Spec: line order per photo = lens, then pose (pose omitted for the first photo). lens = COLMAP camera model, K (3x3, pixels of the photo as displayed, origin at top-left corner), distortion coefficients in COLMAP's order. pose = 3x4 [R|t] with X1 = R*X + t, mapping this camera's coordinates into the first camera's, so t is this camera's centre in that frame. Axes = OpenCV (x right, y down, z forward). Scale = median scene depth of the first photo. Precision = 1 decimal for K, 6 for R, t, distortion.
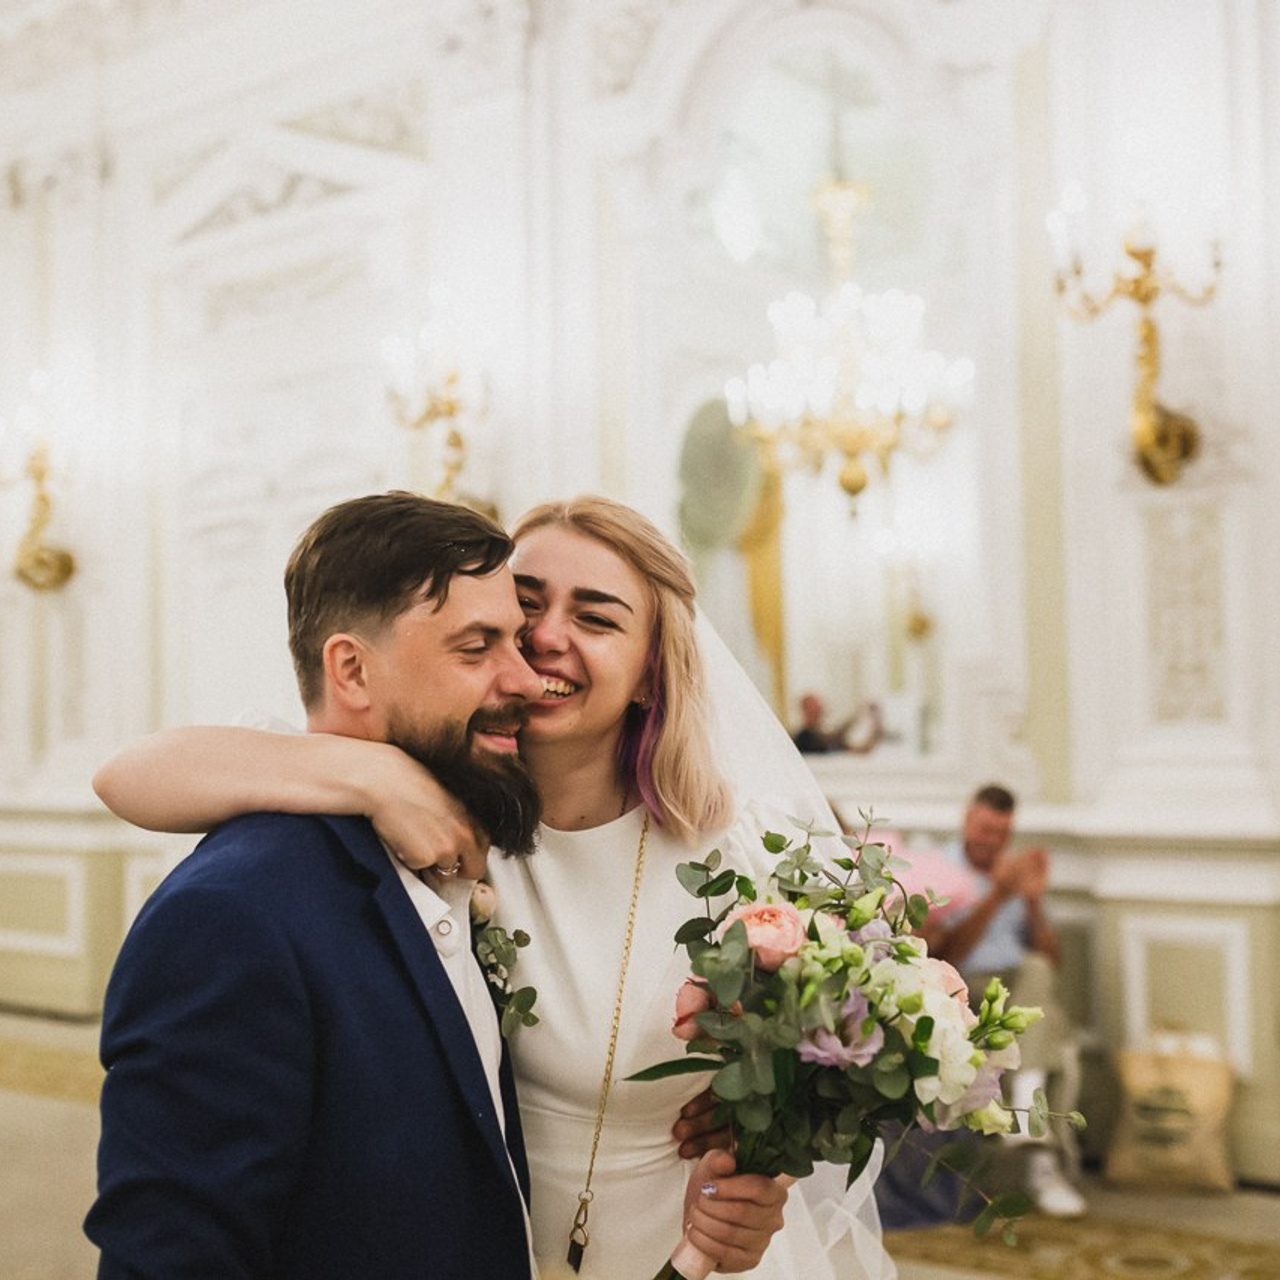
lens RADIAL K [[2038.9, 0, 640.0], [0, 2038.9, 640.0], [0, 0, 1]] dist [-0.222803, 0.778002]
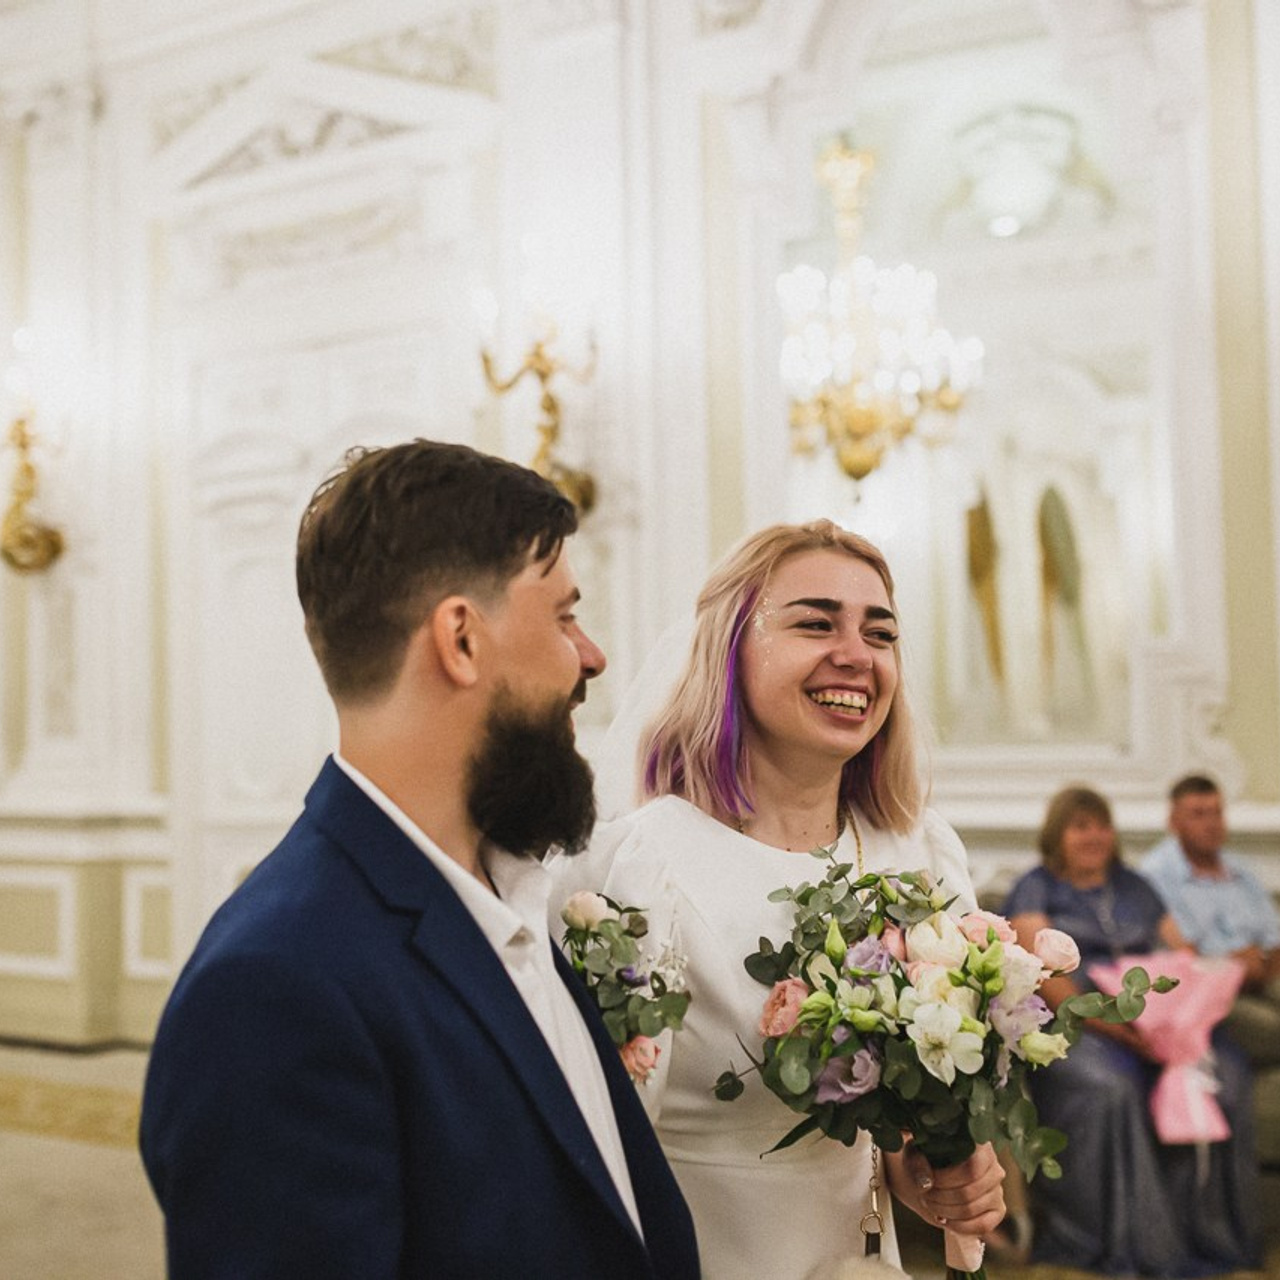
lens RADIAL K [[2038.9, 0, 640.0], [0, 2038.9, 640.0], [0, 0, 1]] dist [-0.222803, 0.778002]
pose [[0.994943, 0.002138, 0.100423, -0.120176], [-0.002197, 0.999997, 0.000481, 0.005051], [-0.100422, -0.000699, 0.994945, 0.082291]]
